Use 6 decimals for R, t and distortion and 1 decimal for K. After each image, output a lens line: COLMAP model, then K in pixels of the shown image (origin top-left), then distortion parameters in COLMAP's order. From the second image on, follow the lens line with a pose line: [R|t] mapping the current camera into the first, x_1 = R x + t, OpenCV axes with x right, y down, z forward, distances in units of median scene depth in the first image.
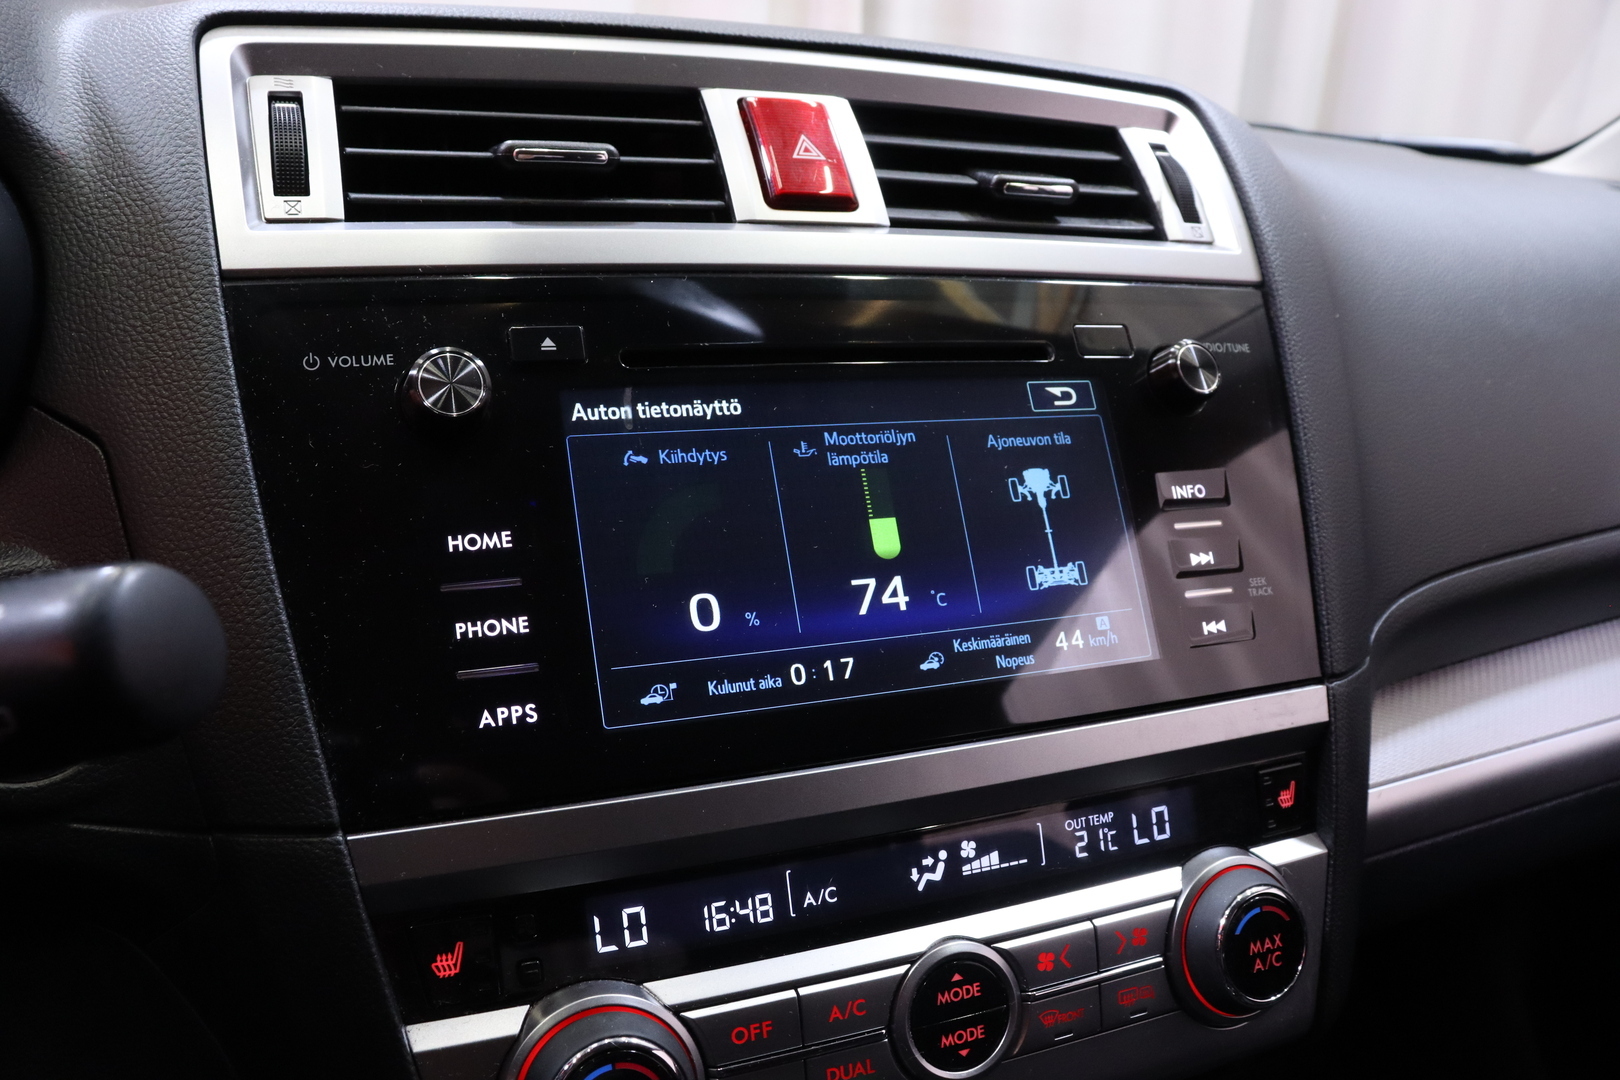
lens RADIAL K [[1304.4, 0, 799.8], [0, 1304.4, 545.0], [0, 0, 1]] dist [-0.190638, 0.143957]
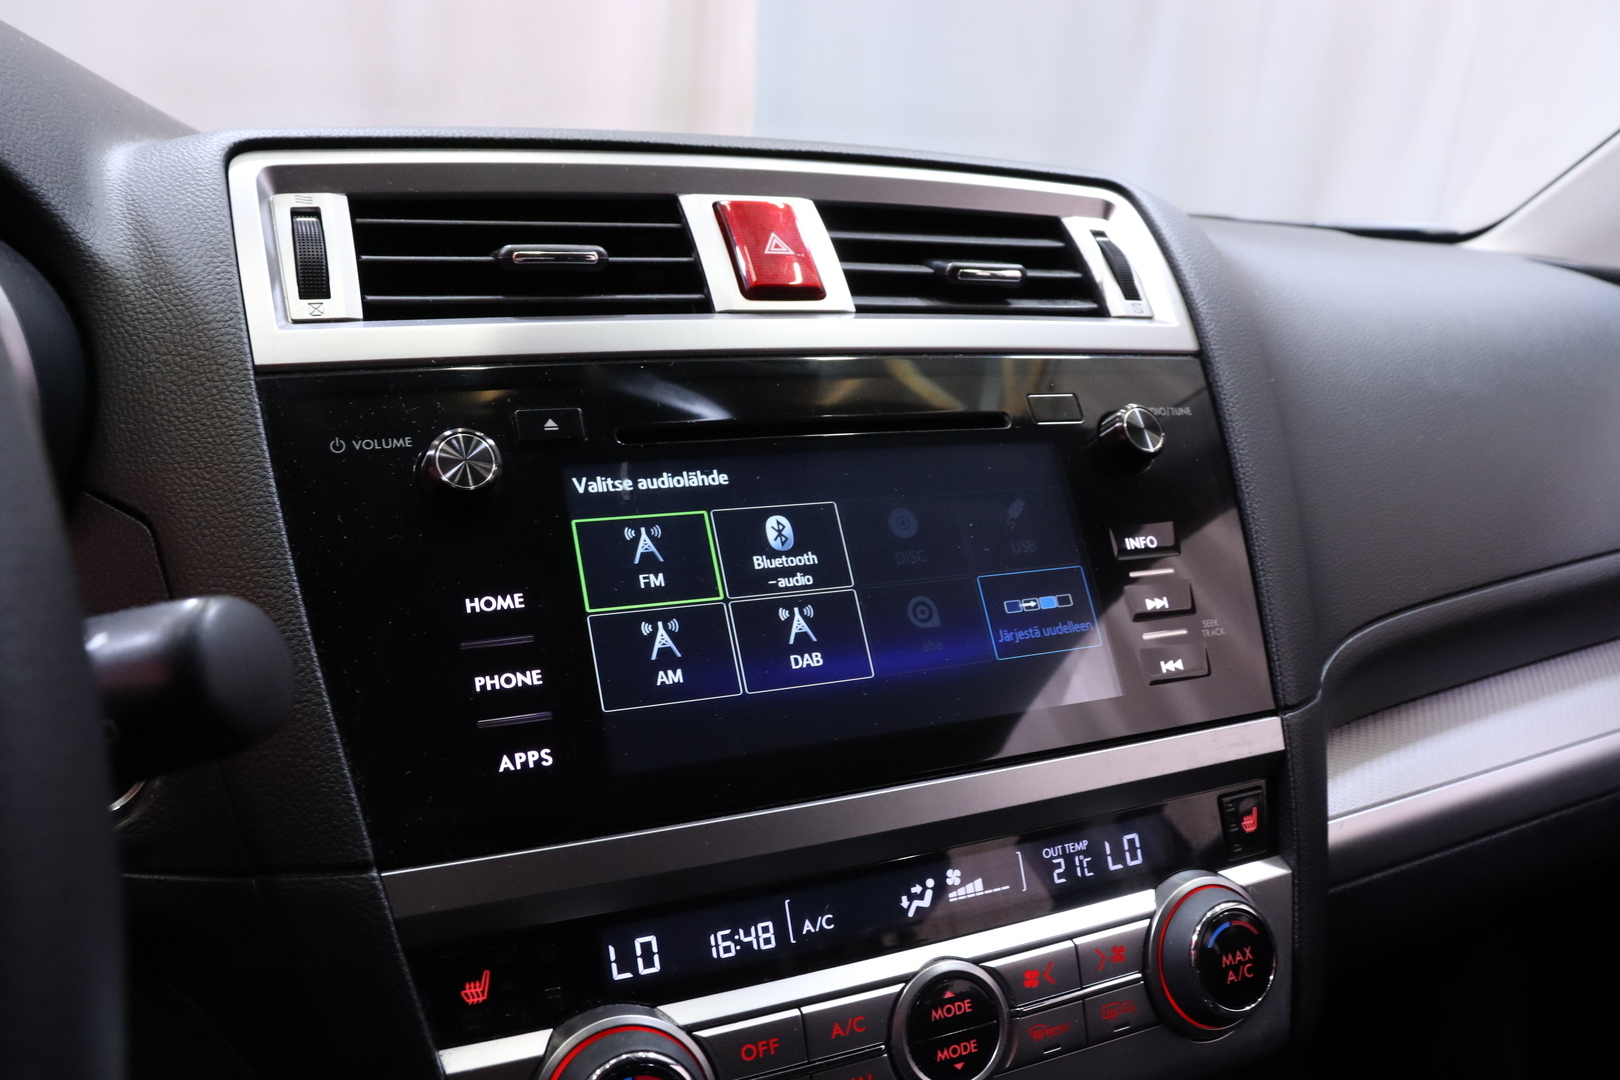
lens RADIAL K [[1304.4, 0, 799.8], [0, 1304.4, 545.0], [0, 0, 1]] dist [-0.190638, 0.143957]
pose [[0.999046, -0.039640, 0.018303, -0.006039], [0.041050, 0.995576, -0.084520, 0.045689], [-0.014872, 0.085191, 0.996254, -0.090962]]
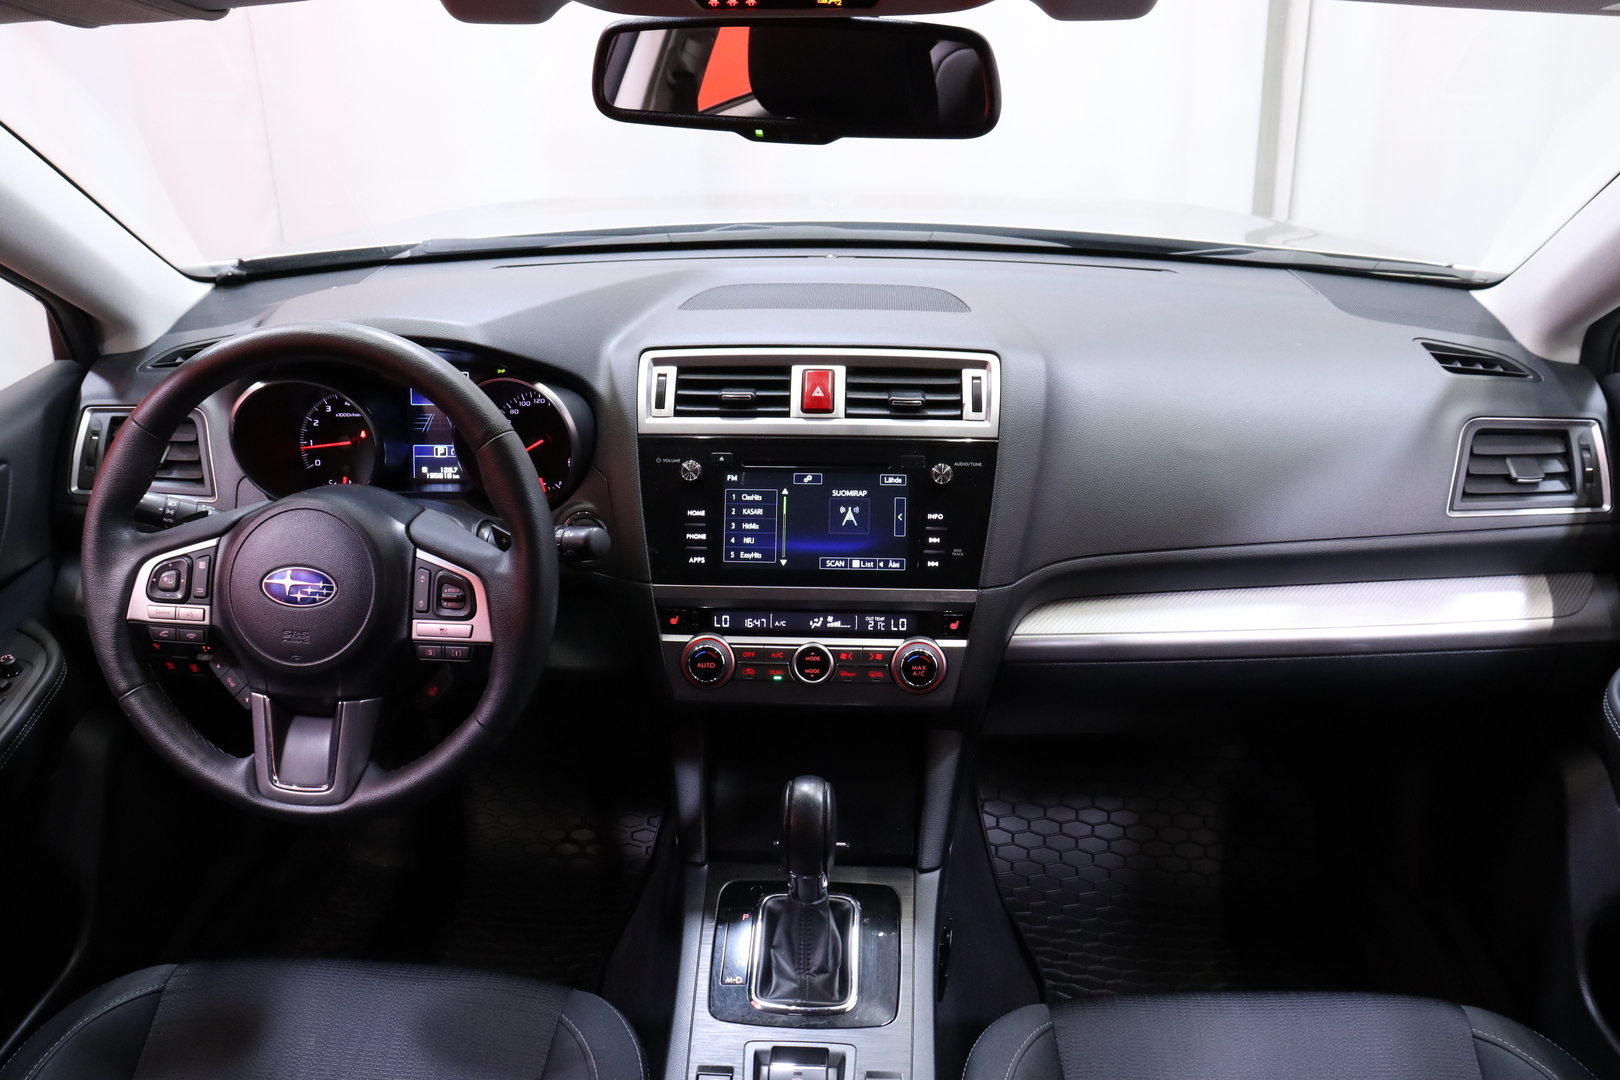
lens RADIAL K [[1313.5, 0, 803.0], [0, 1313.5, 542.5], [0, 0, 1]] dist [-0.183673, 0.161333]
pose [[0.893110, 0.140400, -0.427367, 1.479938], [-0.079744, 0.984413, 0.156755, -0.478775], [0.442714, -0.105919, 0.890385, -2.007307]]
